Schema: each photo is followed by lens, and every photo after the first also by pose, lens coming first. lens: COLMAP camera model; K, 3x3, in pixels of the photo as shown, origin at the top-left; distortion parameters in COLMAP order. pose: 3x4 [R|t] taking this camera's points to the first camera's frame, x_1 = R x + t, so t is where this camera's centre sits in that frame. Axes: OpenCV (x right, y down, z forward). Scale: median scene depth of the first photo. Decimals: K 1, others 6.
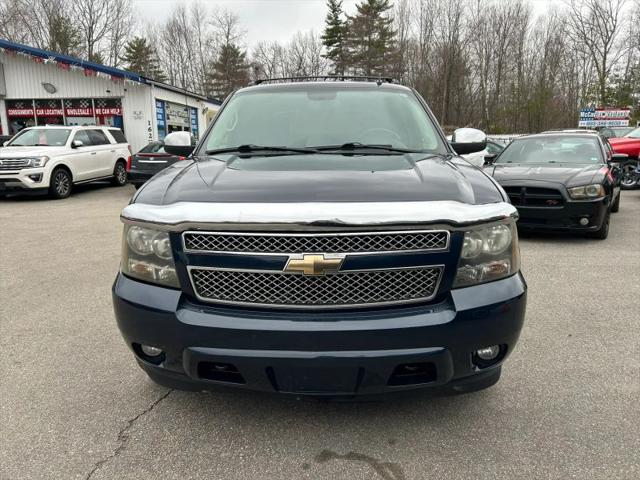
lens RADIAL K [[497.9, 0, 318.9], [0, 497.9, 243.3], [0, 0, 1]] dist [0.043039, -0.037707]
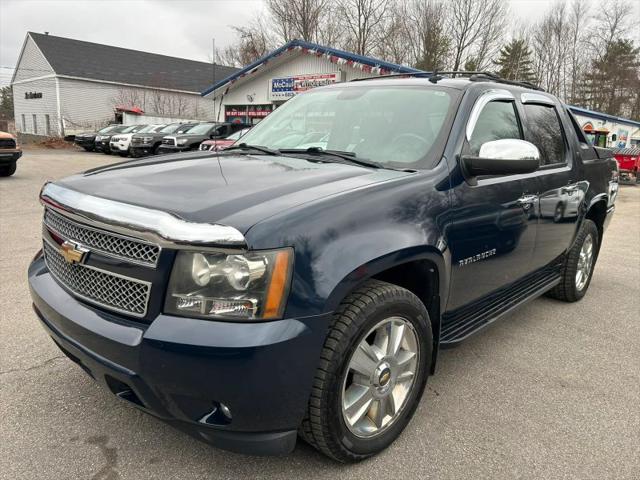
lens RADIAL K [[497.9, 0, 319.0], [0, 497.9, 238.4], [0, 0, 1]] dist [0.043039, -0.037707]
pose [[0.732519, 0.184549, -0.655254, 1.008726], [-0.194670, 0.979144, 0.058146, -0.140042], [0.652318, 0.084965, 0.753168, 0.509399]]
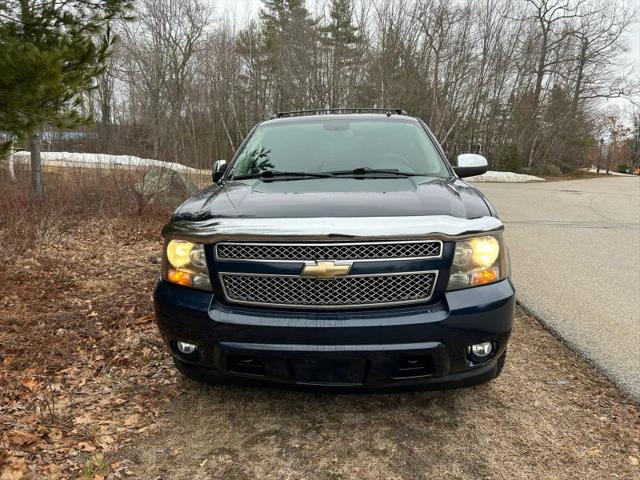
lens RADIAL K [[497.9, 0, 323.5], [0, 497.9, 238.5], [0, 0, 1]] dist [0.043039, -0.037707]
pose [[0.999406, -0.004781, -0.034115, 0.022903], [0.002660, 0.998076, -0.061940, 0.039209], [0.034345, 0.061812, 0.997497, -0.168205]]
